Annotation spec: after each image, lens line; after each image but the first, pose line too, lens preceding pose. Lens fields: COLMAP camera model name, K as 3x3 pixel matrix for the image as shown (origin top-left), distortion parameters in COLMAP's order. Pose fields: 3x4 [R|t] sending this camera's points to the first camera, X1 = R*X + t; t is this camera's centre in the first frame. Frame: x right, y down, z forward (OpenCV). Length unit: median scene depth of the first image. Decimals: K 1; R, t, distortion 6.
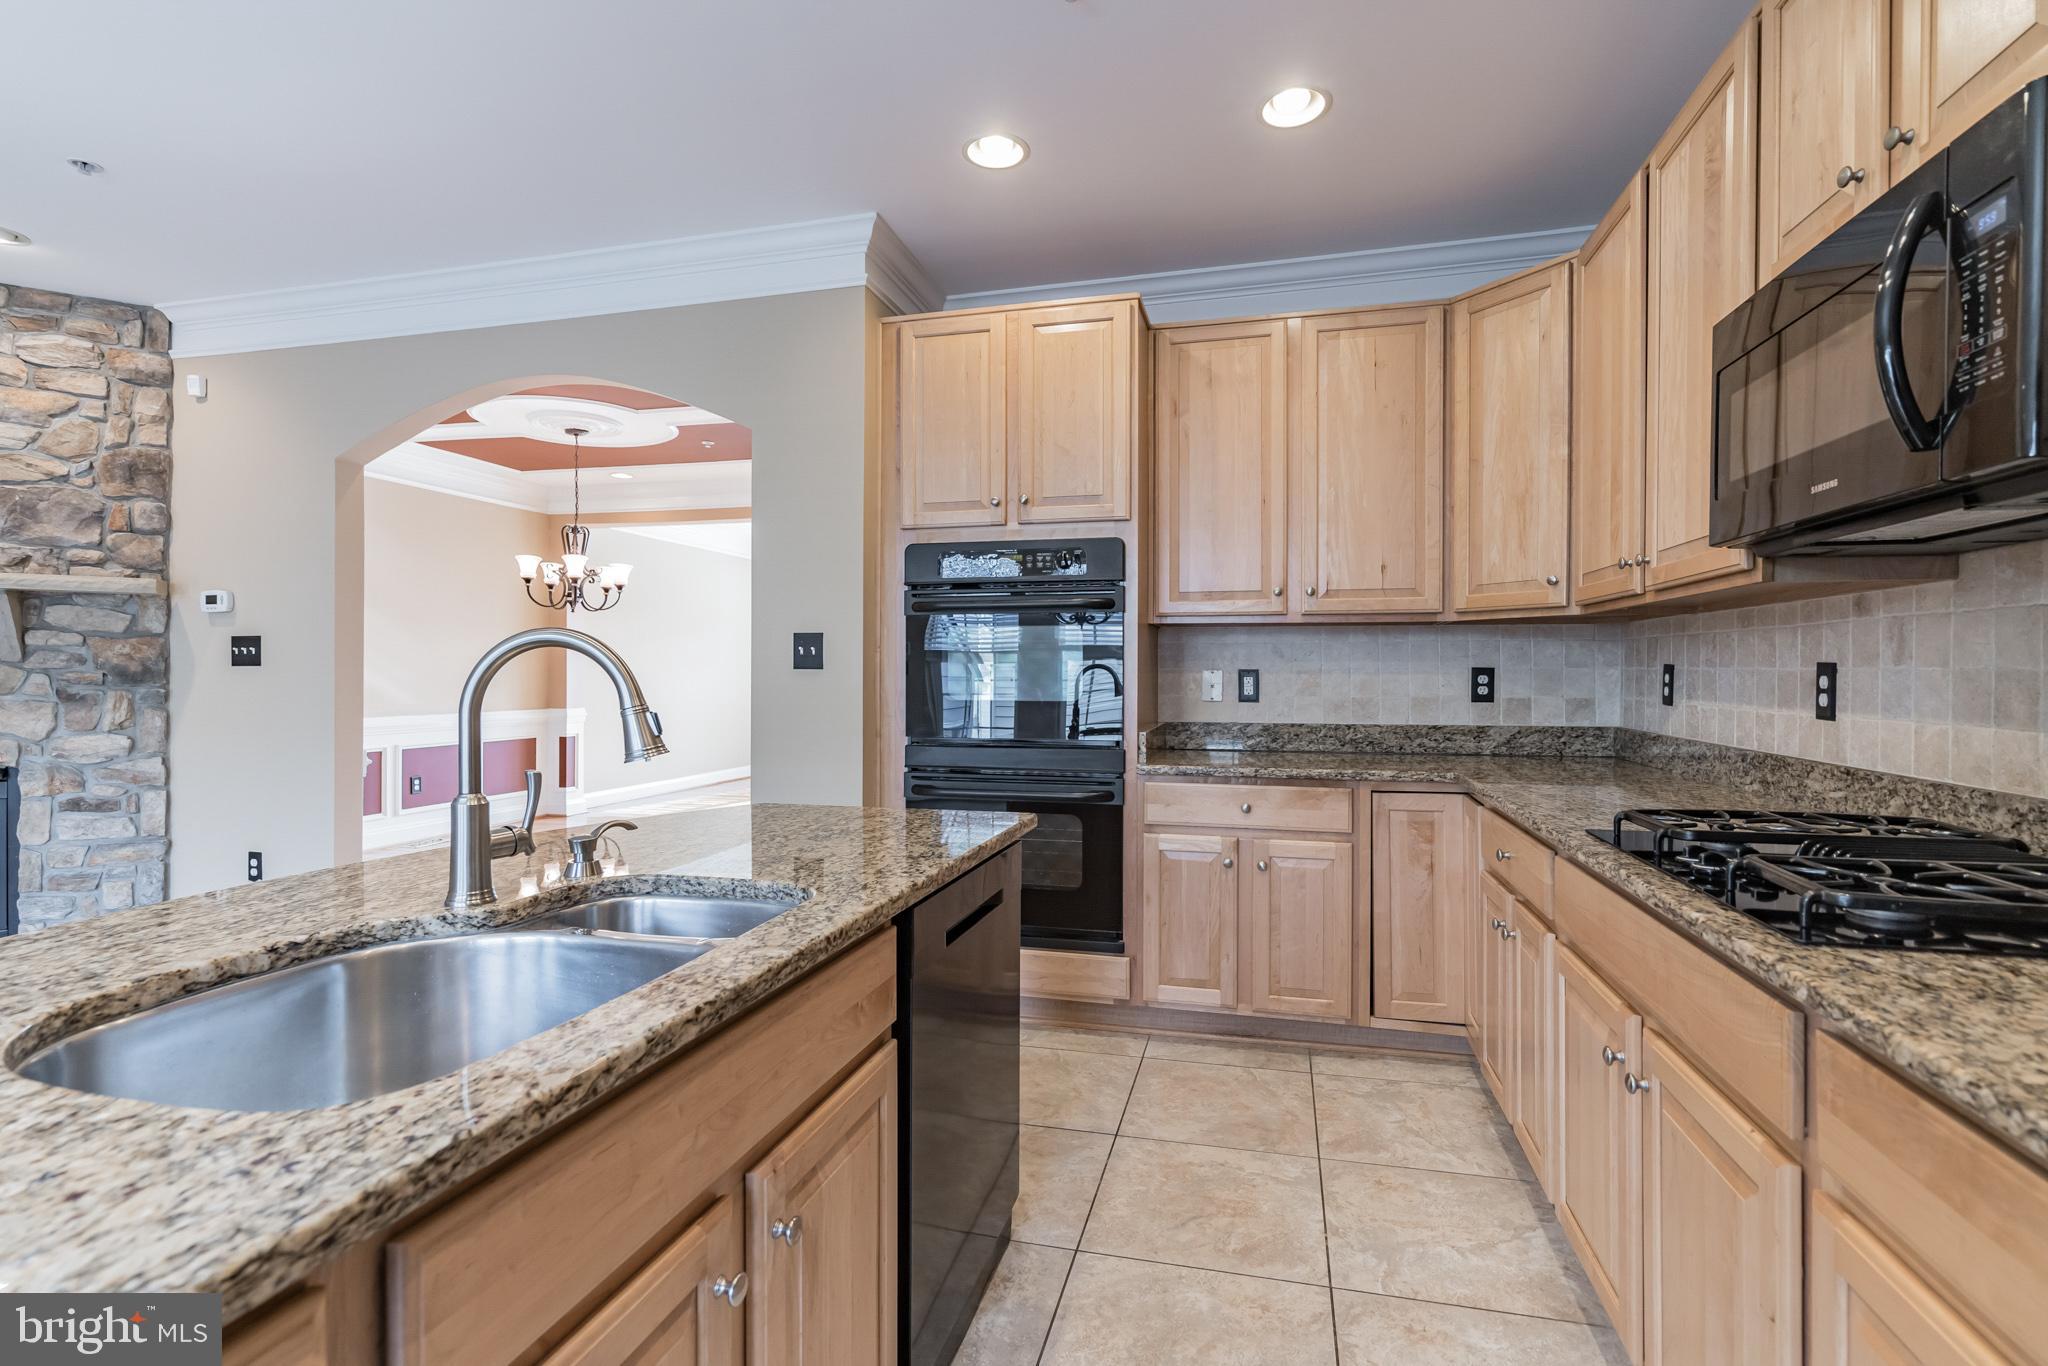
lens RADIAL K [[935.1, 0, 1036.2], [0, 935.1, 679.1], [0, 0, 1]] dist [-0.004352, -0.002422]
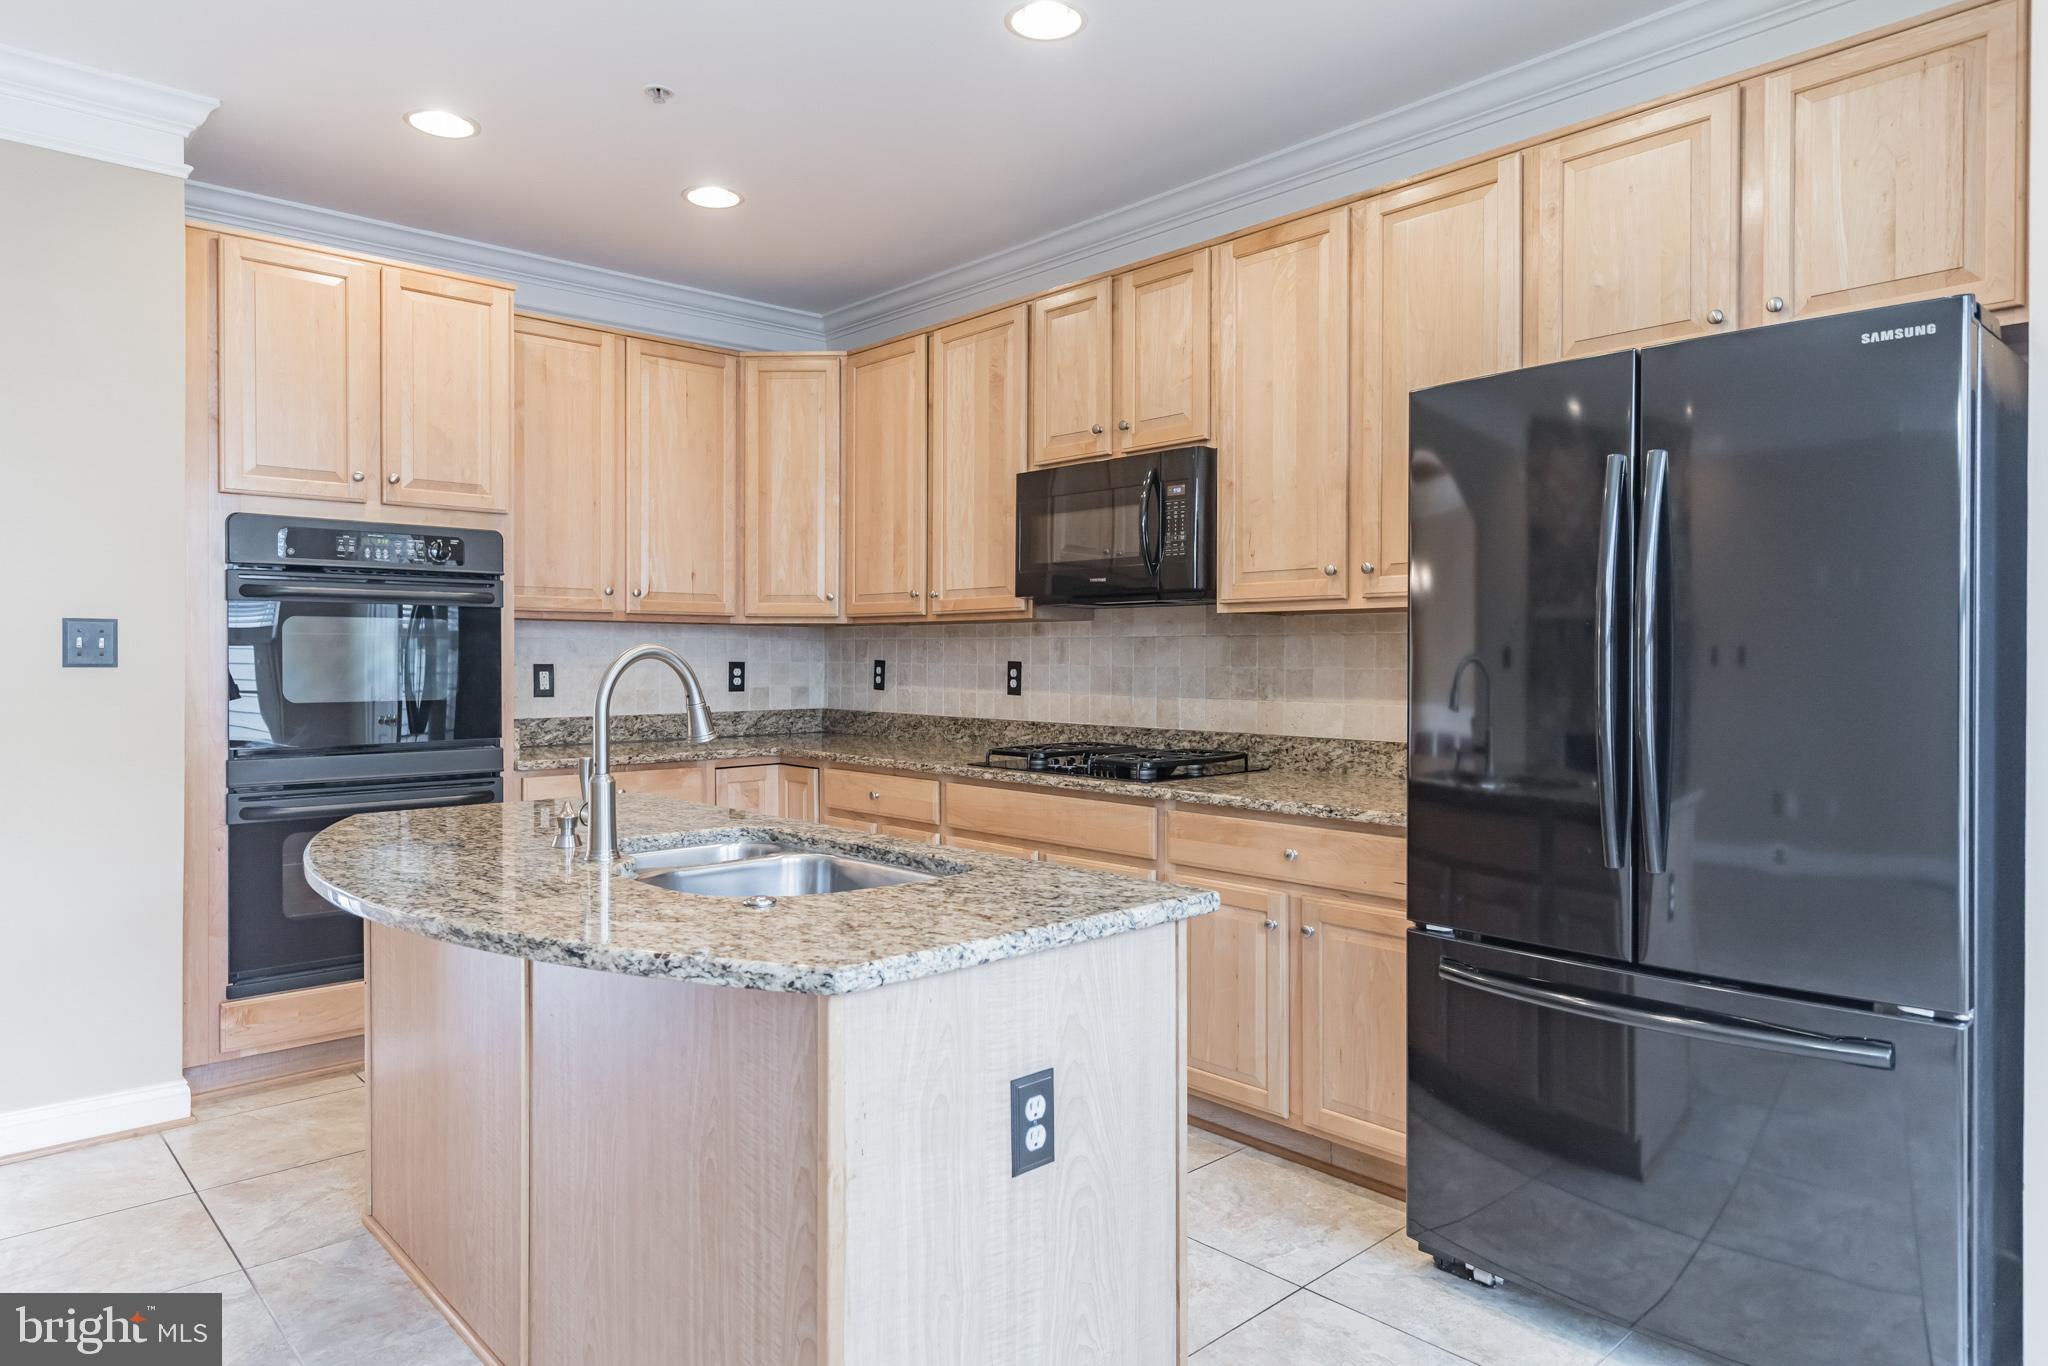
lens RADIAL K [[1245.3, 0, 1029.1], [0, 1245.3, 669.2], [0, 0, 1]] dist [-0.005636, -0.000884]
pose [[0.541281, -0.008031, 0.840804, -0.706952], [0.006111, 0.999966, 0.005617, -0.010681], [-0.840820, 0.002098, 0.541311, -0.170912]]
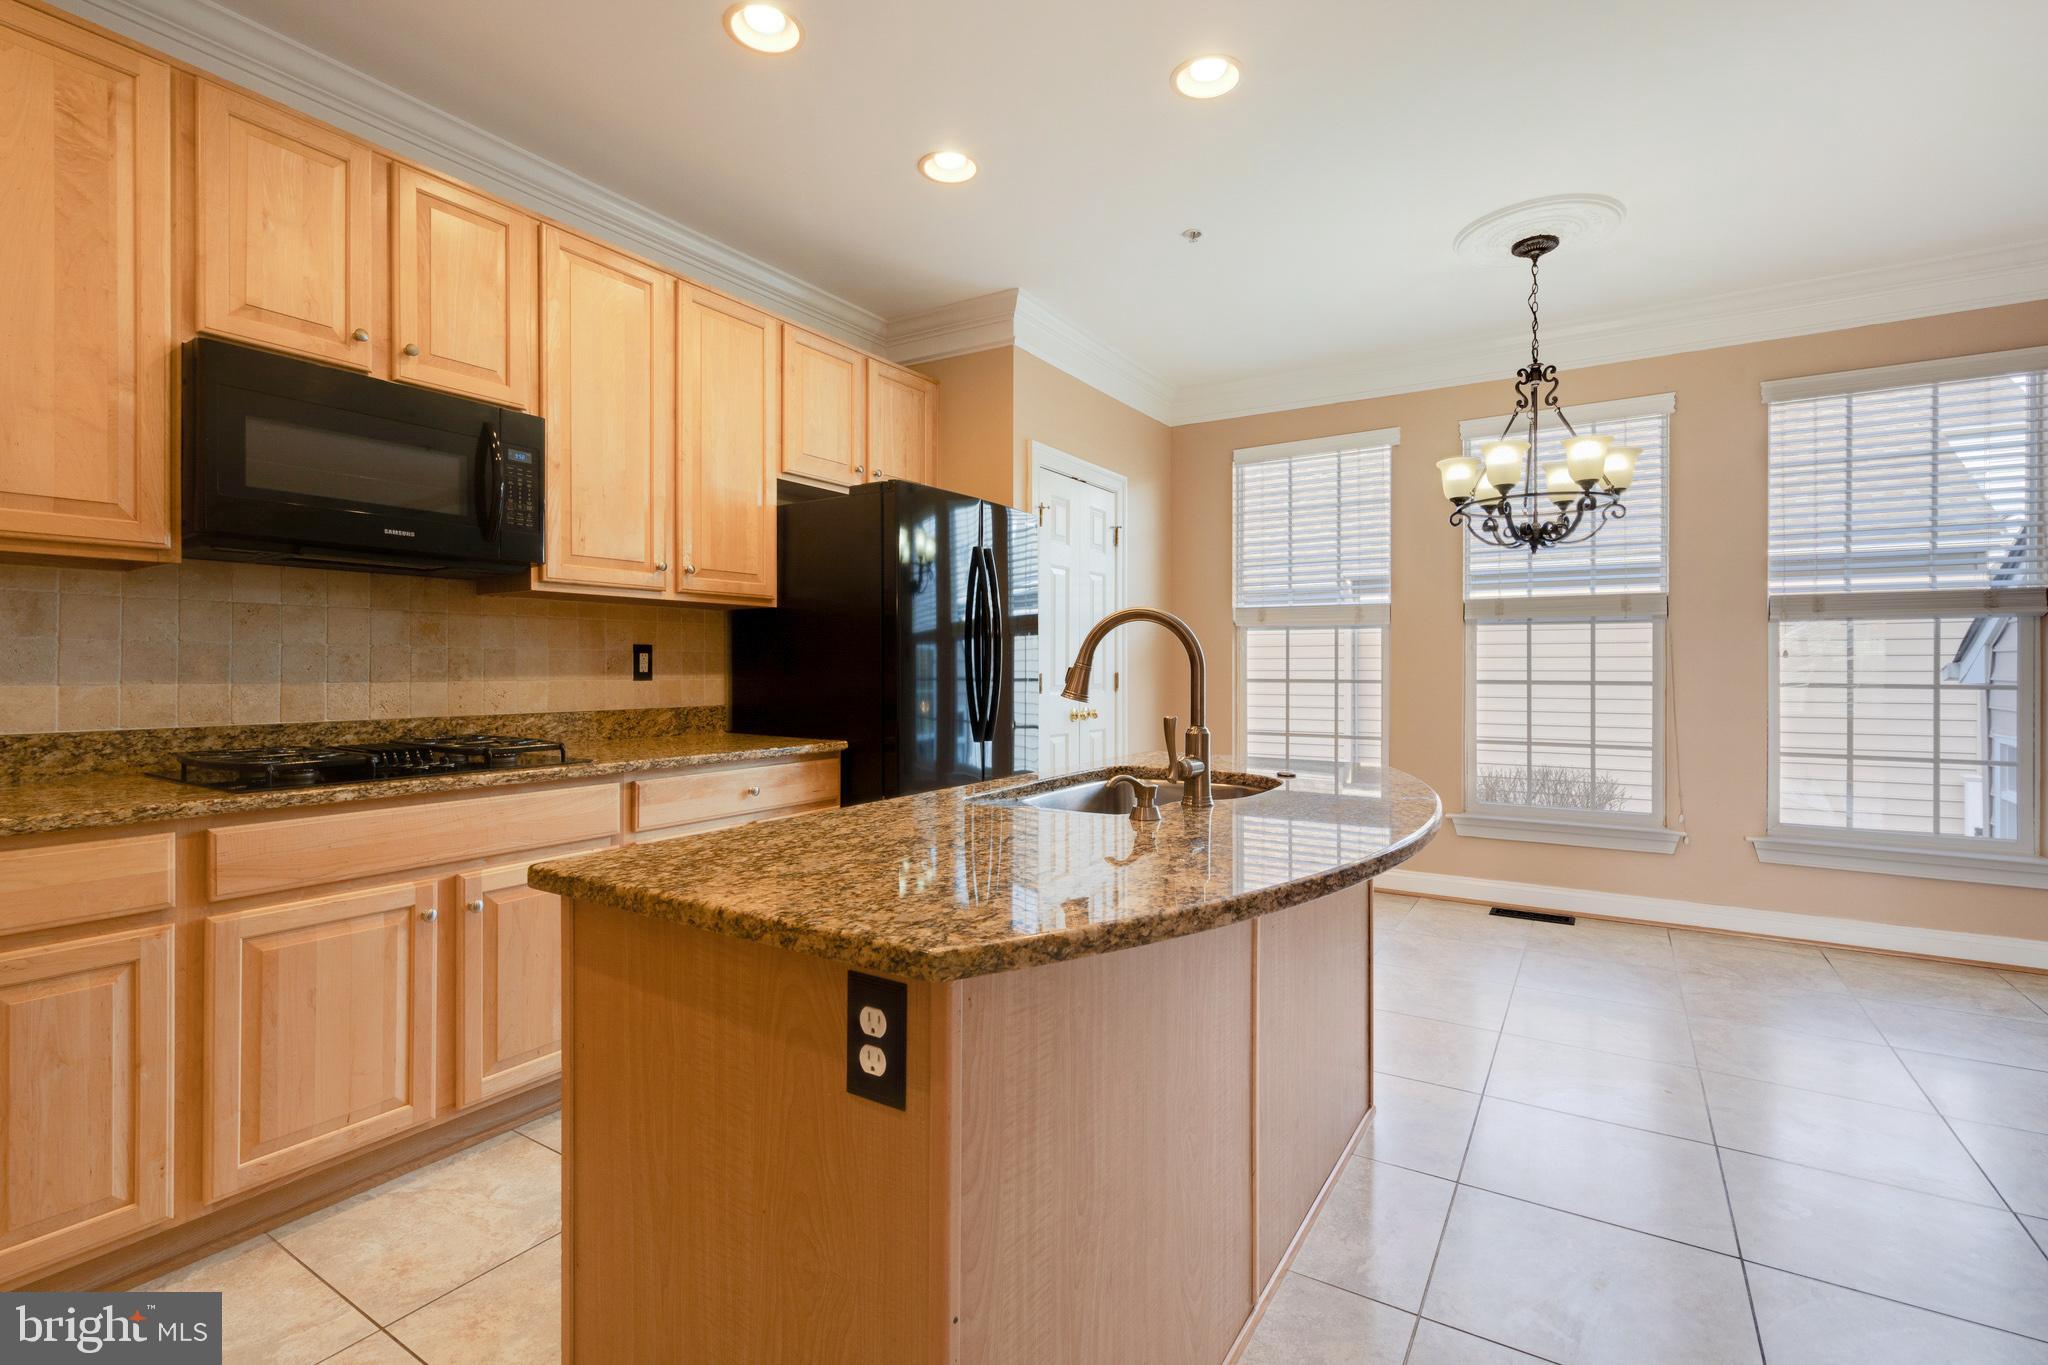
lens RADIAL K [[935.1, 0, 1017.4], [0, 935.1, 674.3], [0, 0, 1]] dist [-0.004352, -0.002422]
pose [[-0.951206, -0.003457, 0.308537, -0.320518], [0.000730, 0.999909, 0.013453, 0.010784], [-0.308556, 0.013022, -0.951117, 0.998414]]
